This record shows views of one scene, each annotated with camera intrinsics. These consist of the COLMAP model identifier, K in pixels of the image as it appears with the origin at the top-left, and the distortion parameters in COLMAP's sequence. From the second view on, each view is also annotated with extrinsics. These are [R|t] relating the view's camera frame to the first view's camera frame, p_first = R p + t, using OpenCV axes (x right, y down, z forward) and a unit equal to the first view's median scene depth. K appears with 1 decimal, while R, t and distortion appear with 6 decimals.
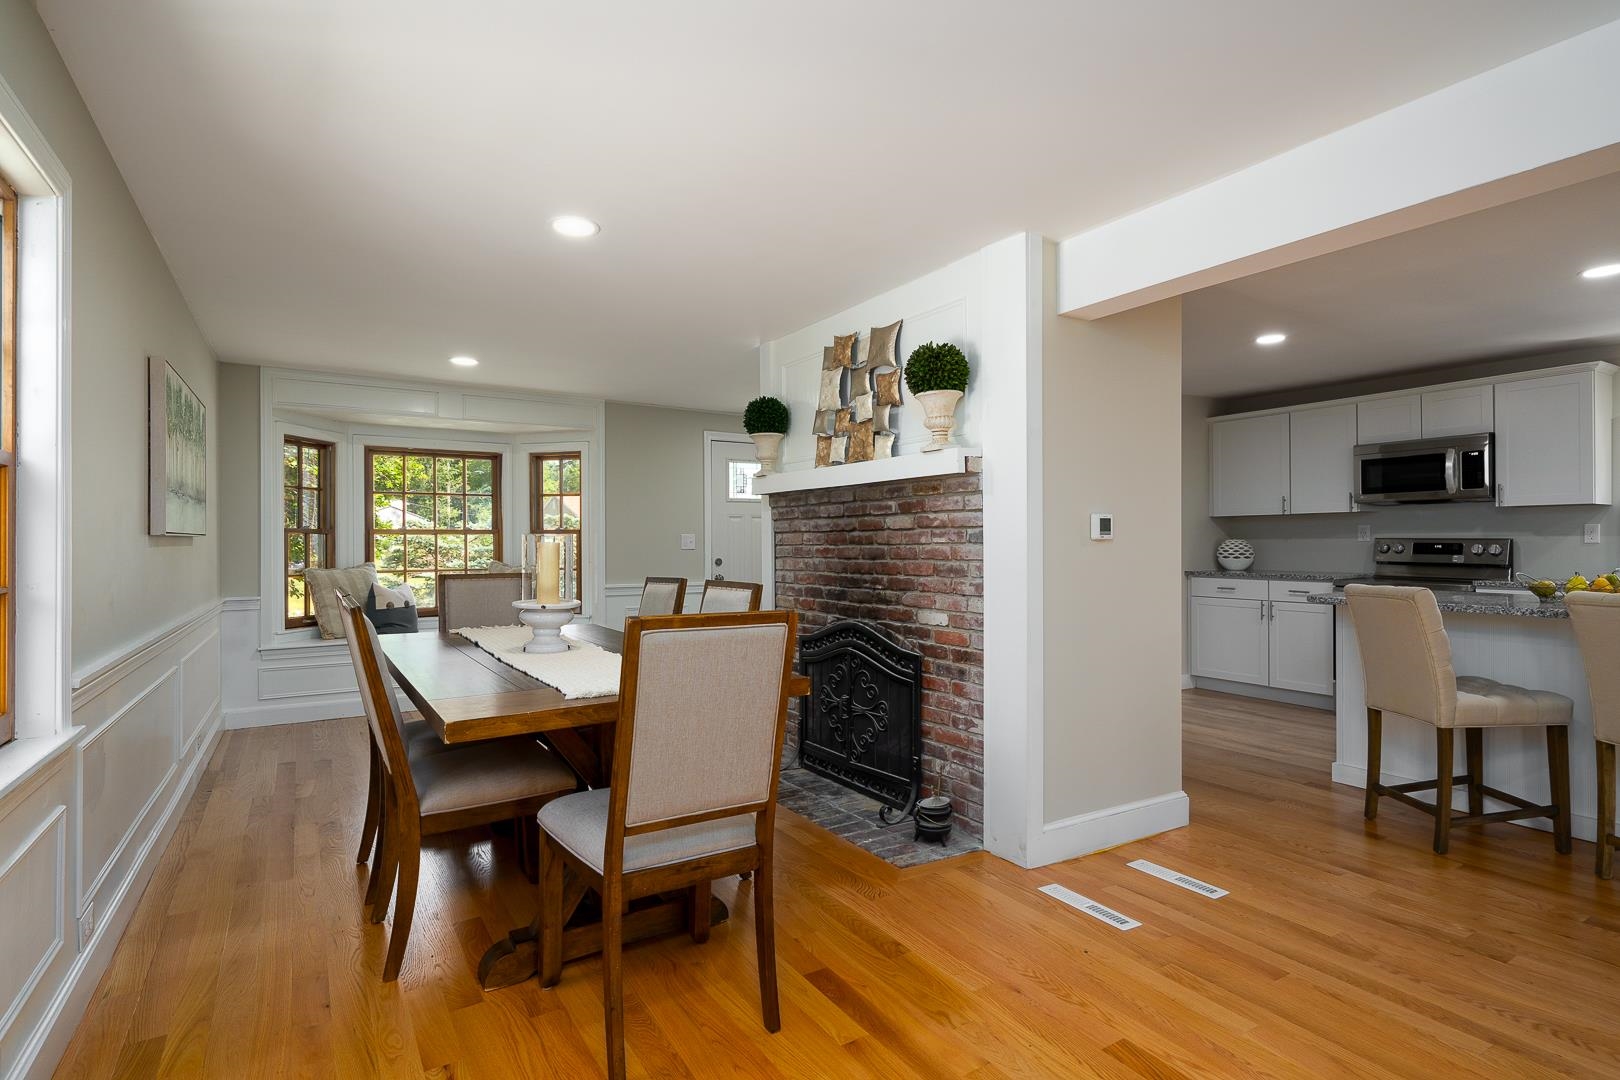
lens RADIAL K [[819.2, 0, 806.6], [0, 819.2, 540.7], [0, 0, 1]] dist [0.004993, 0.000457]
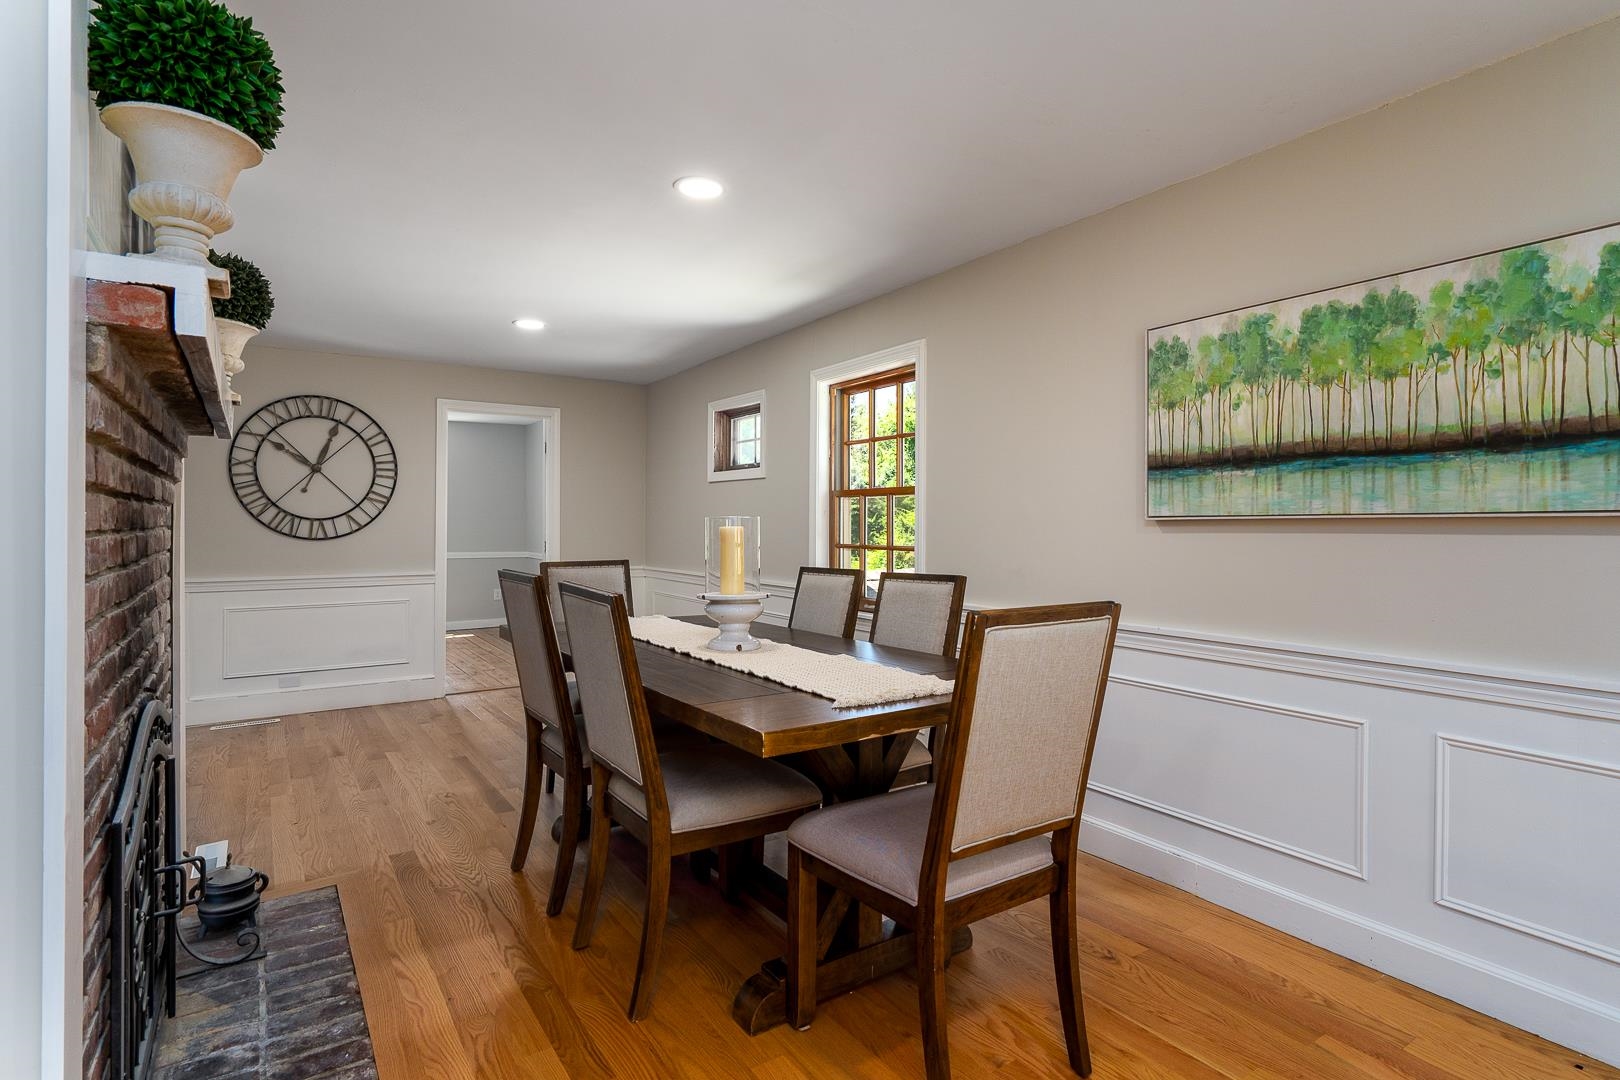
lens RADIAL K [[819.2, 0, 821.5], [0, 819.2, 525.7], [0, 0, 1]] dist [0.004993, 0.000457]
pose [[-0.998617, -0.002130, -0.052538, -0.298649], [-0.001865, 0.999985, -0.005096, 0.004351], [0.052549, -0.004991, -0.998606, 1.548588]]
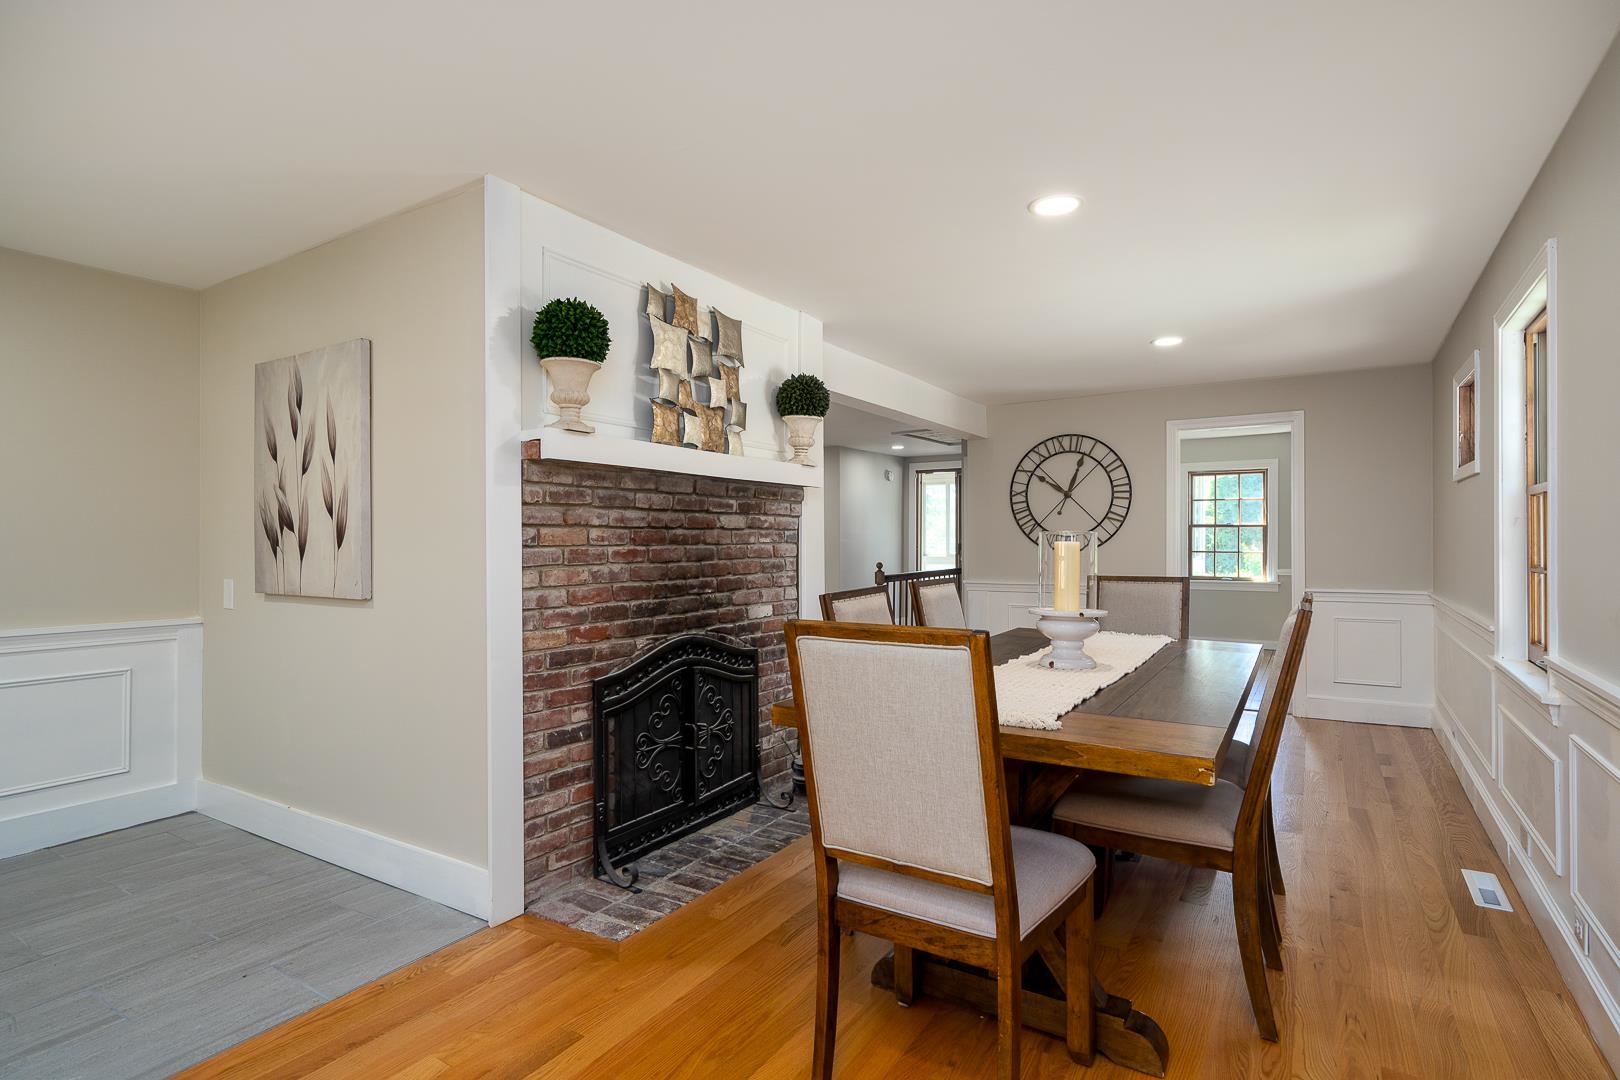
lens RADIAL K [[819.2, 0, 800.3], [0, 819.2, 537.5], [0, 0, 1]] dist [0.004993, 0.000457]
pose [[-0.436863, 0.006715, 0.899503, -0.797777], [-0.001492, 0.999965, -0.008190, 0.004353], [-0.899527, -0.004920, -0.436837, 1.336240]]
